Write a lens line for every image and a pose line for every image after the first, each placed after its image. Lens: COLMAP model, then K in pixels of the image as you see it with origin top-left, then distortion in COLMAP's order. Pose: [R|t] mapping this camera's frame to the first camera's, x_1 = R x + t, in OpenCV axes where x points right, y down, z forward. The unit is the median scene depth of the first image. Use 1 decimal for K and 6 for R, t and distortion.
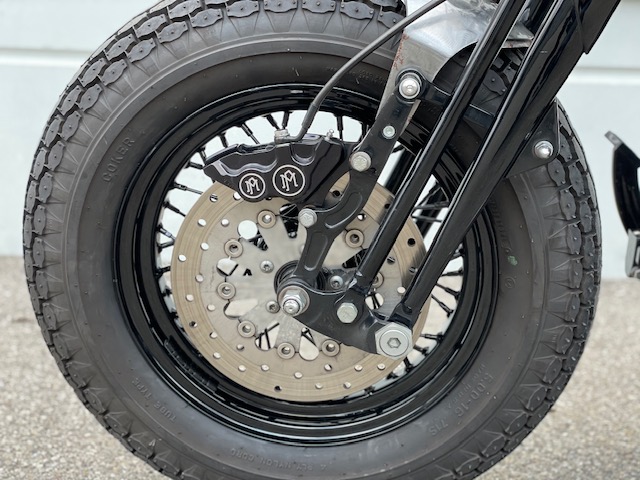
lens RADIAL K [[984.0, 0, 325.4], [0, 984.0, 241.6], [0, 0, 1]] dist [0.075895, 0.000000]
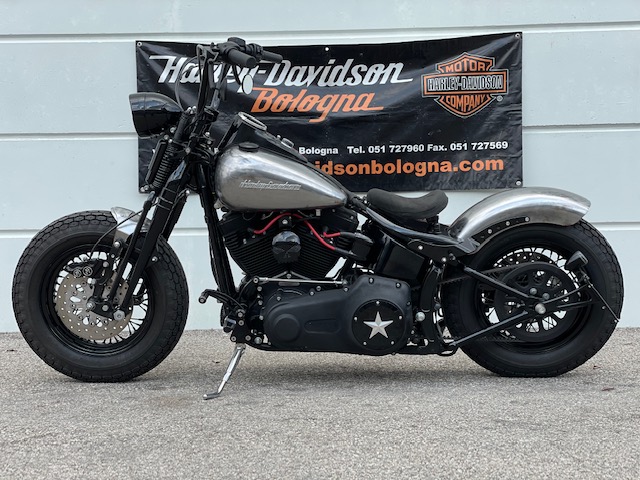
lens RADIAL K [[984.0, 0, 317.7], [0, 984.0, 236.8], [0, 0, 1]] dist [0.075895, 0.000000]
pose [[0.998651, -0.043037, 0.029065, 0.637899], [0.046893, 0.987791, -0.148561, 0.354070], [-0.022316, 0.149723, 0.988476, -2.361279]]
